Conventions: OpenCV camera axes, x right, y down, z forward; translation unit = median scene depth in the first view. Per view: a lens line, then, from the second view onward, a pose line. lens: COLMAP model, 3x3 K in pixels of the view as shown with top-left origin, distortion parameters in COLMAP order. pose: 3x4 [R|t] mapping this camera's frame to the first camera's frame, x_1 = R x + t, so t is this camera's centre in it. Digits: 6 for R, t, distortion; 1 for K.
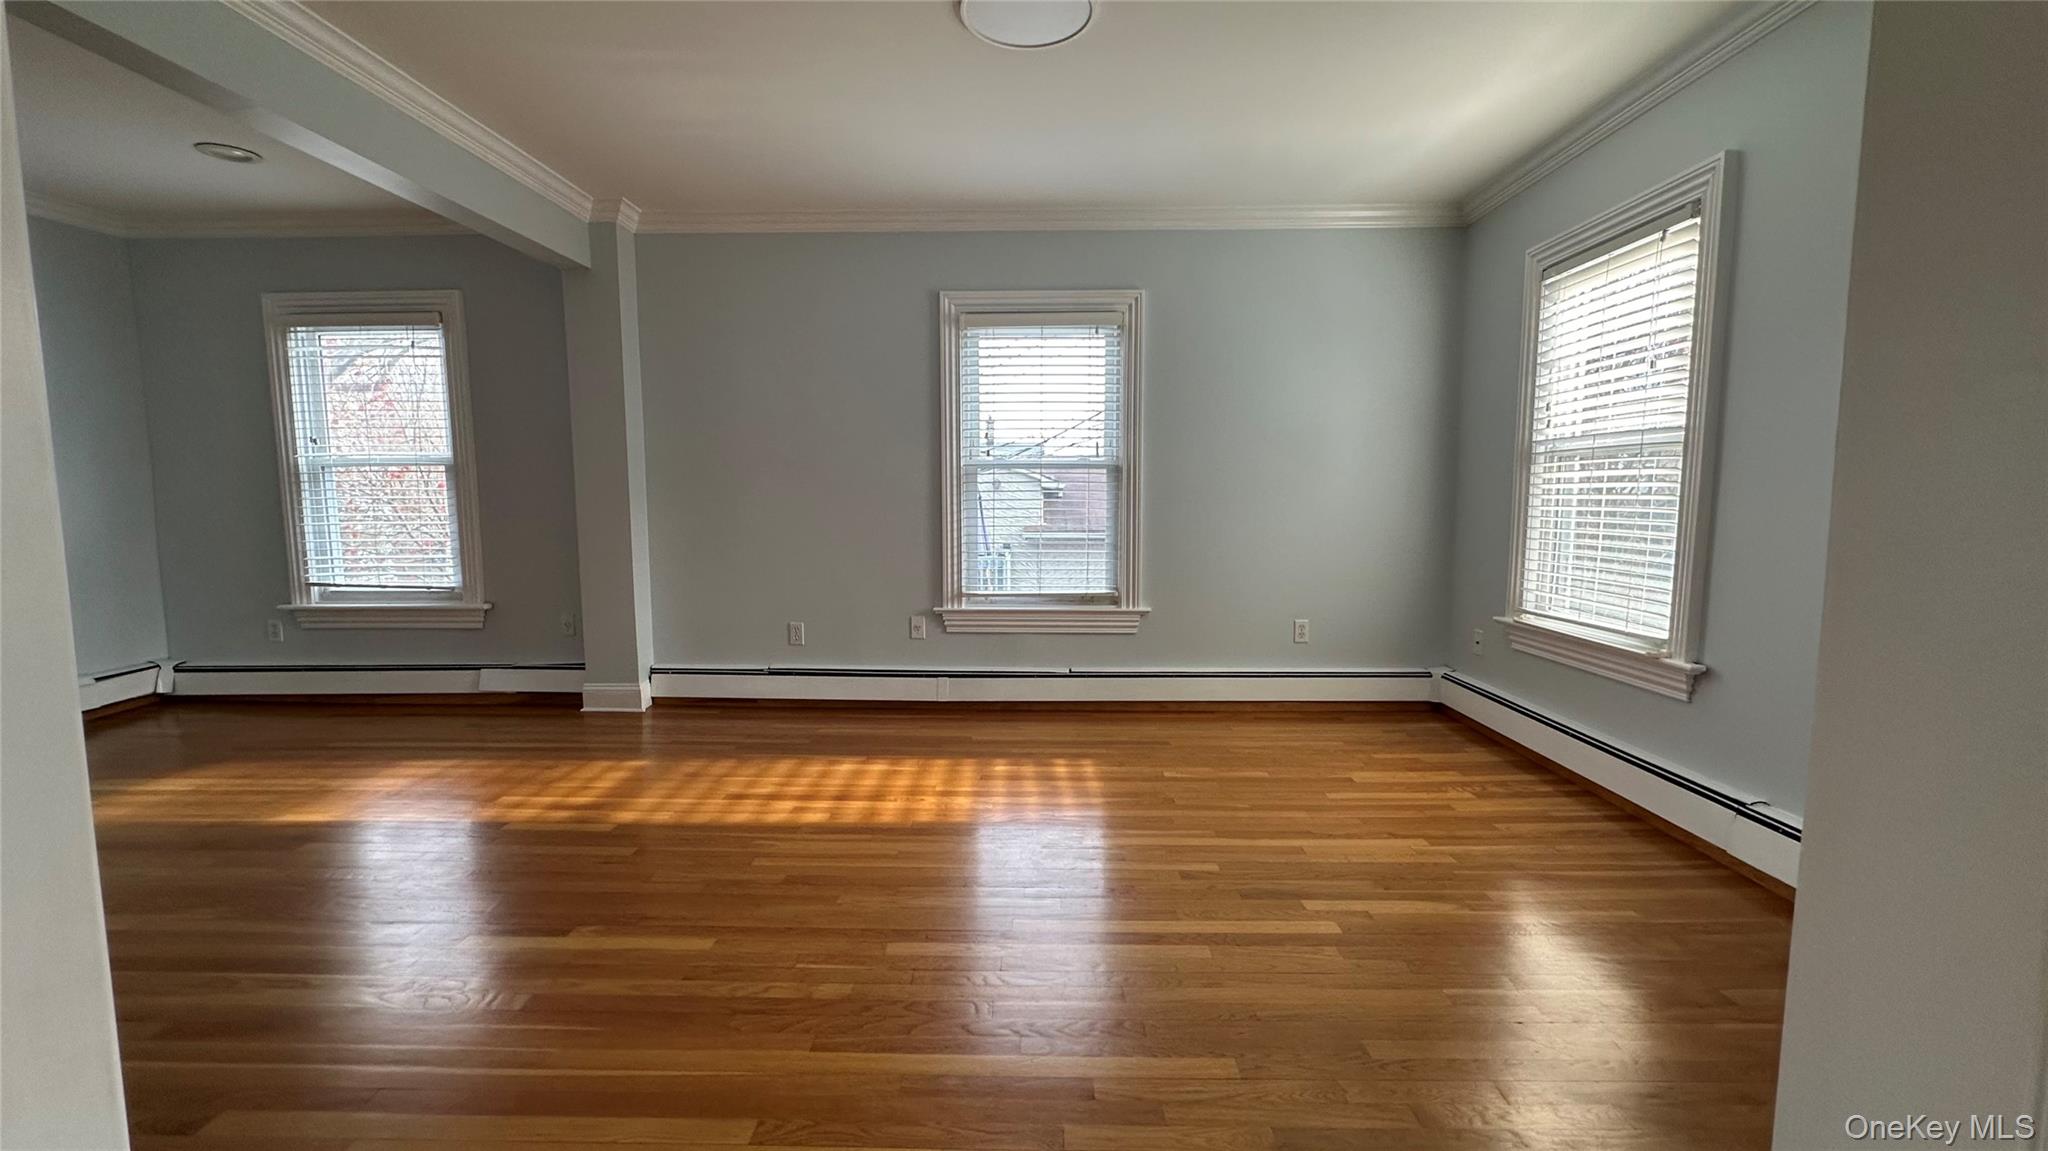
lens RADIAL K [[824.3, 0, 1030.0], [0, 824.3, 591.3], [0, 0, 1]] dist [0.002403, 0.000216]
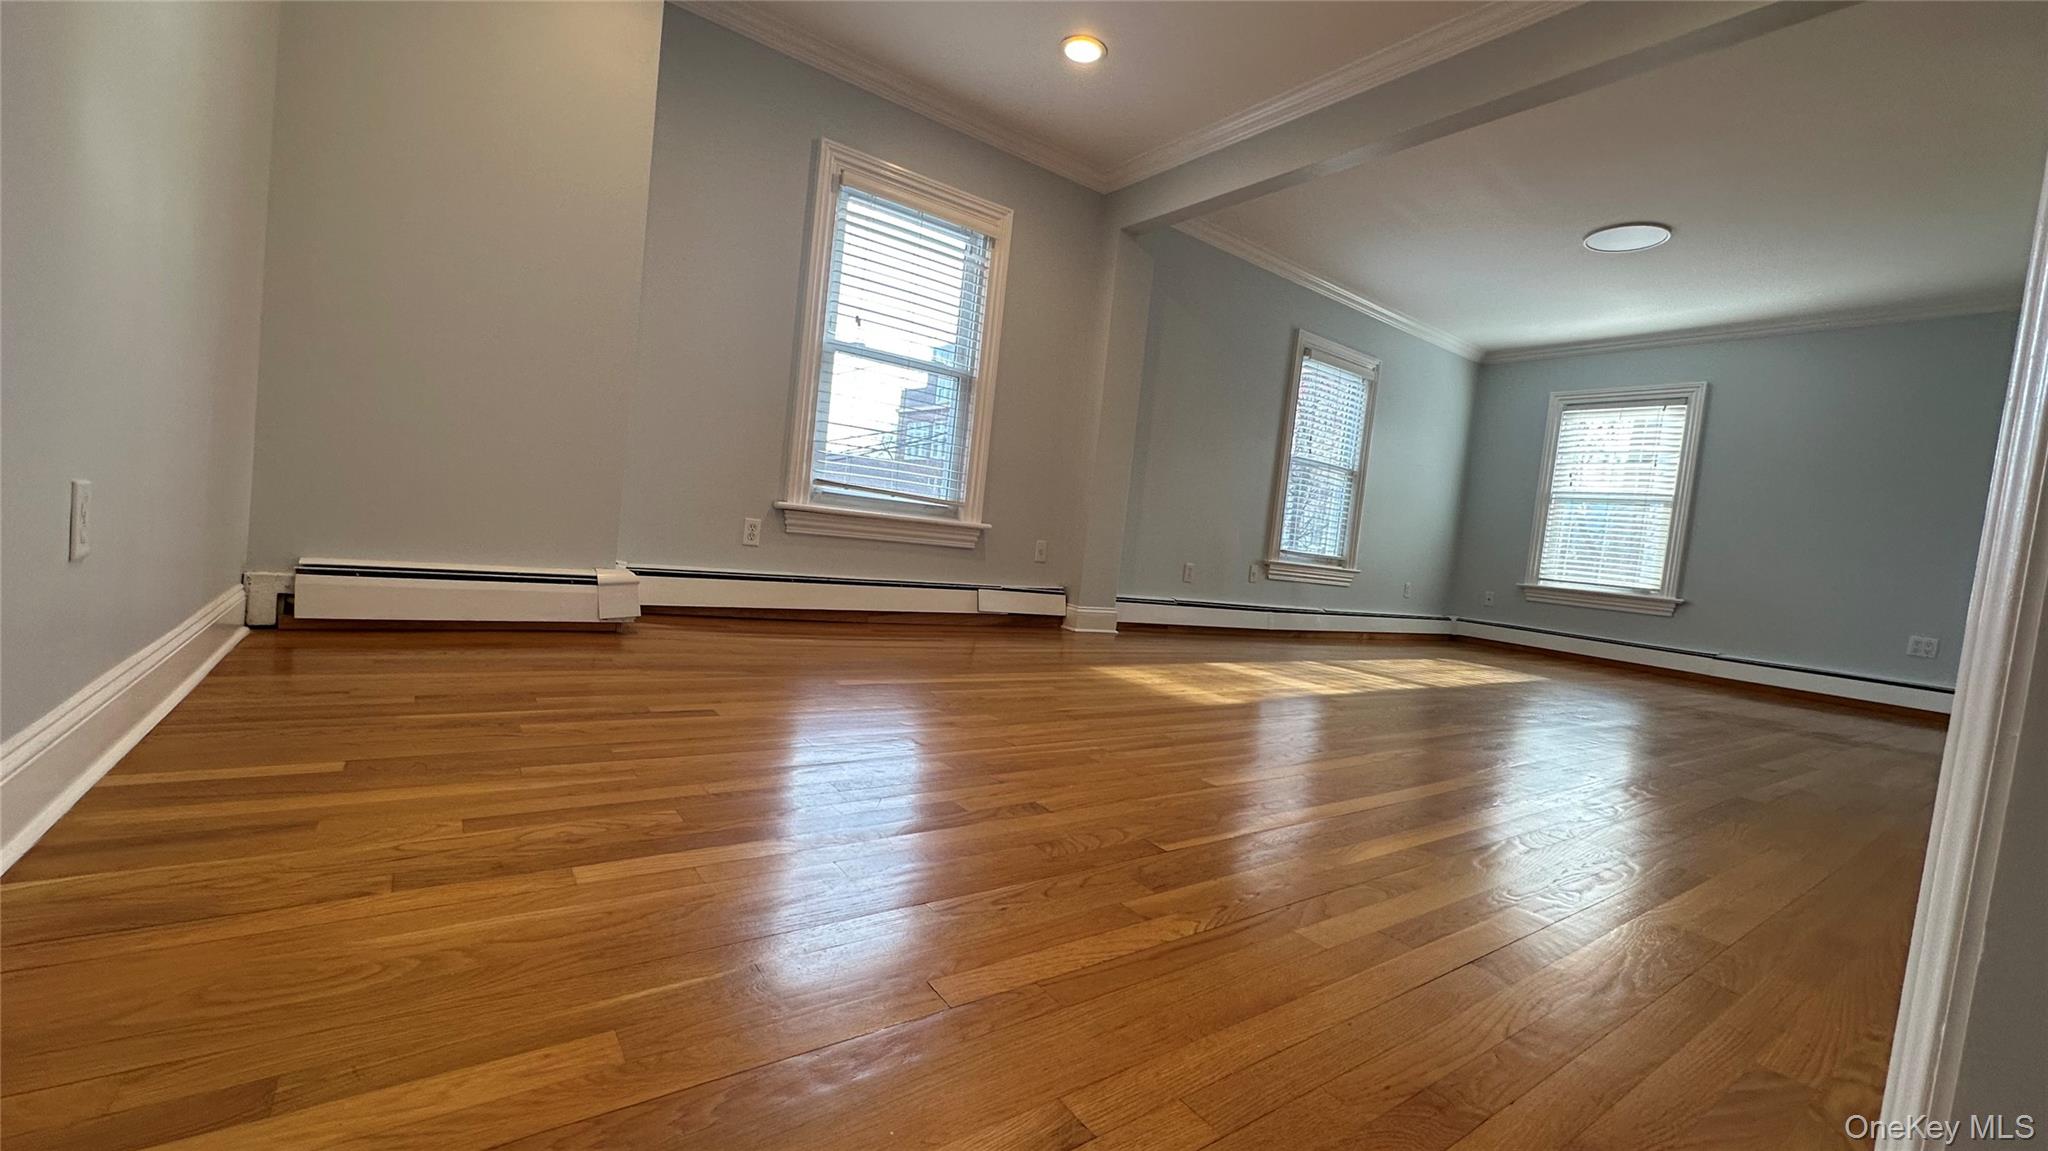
lens RADIAL K [[824.3, 0, 1036.6], [0, 824.3, 576.9], [0, 0, 1]] dist [0.002403, 0.000216]
pose [[0.789720, 0.056769, 0.610835, -1.221175], [-0.040157, 0.998357, -0.040866, 0.118157], [-0.612152, 0.007743, 0.790702, 0.175667]]
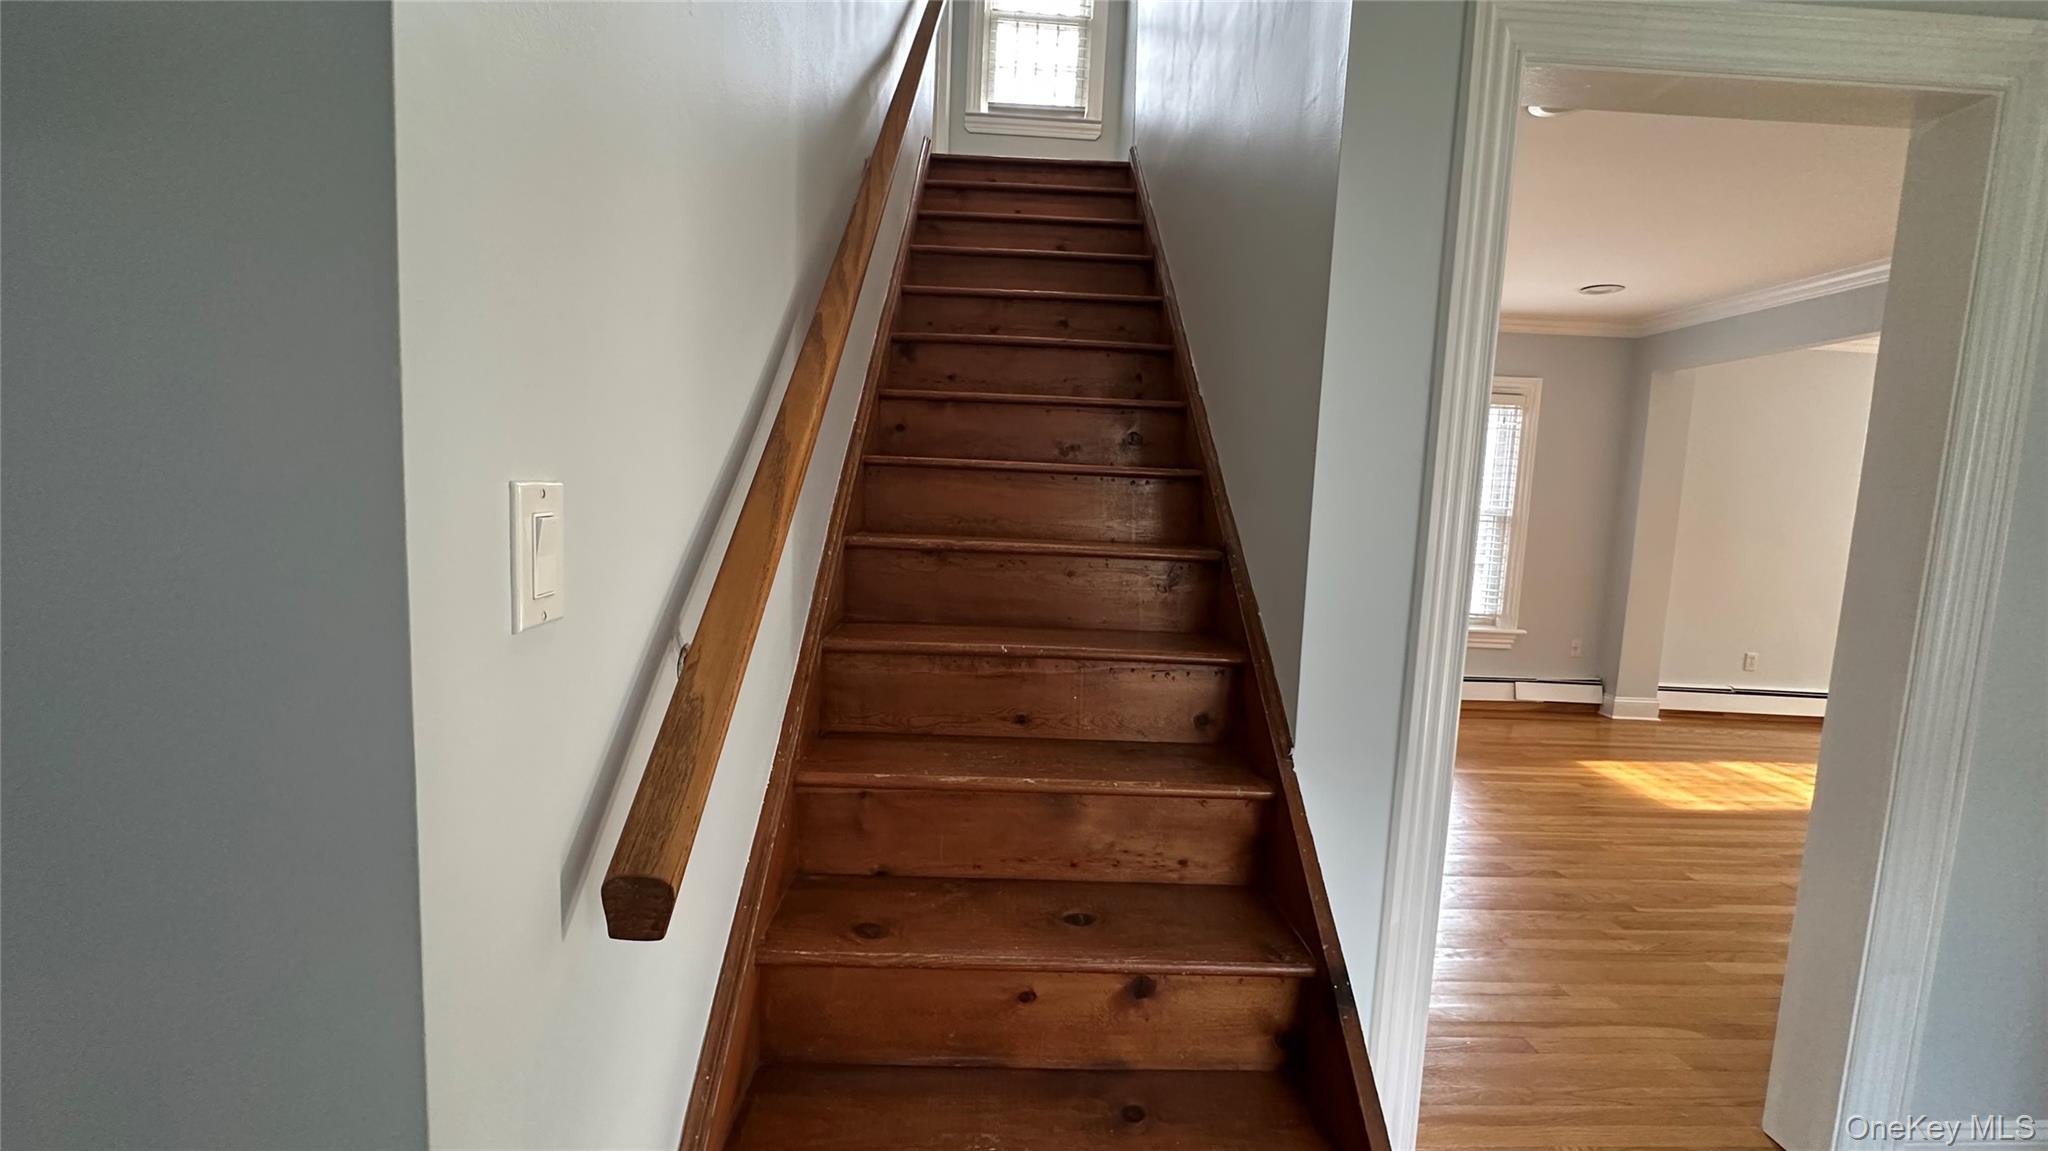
lens RADIAL K [[824.3, 0, 1042.1], [0, 824.3, 587.5], [0, 0, 1]] dist [0.002403, 0.000216]
pose [[0.996699, 0.040096, 0.070591, -1.464813], [-0.039198, 0.999132, -0.014070, -0.001215], [-0.071094, 0.011257, 0.997406, -0.175044]]
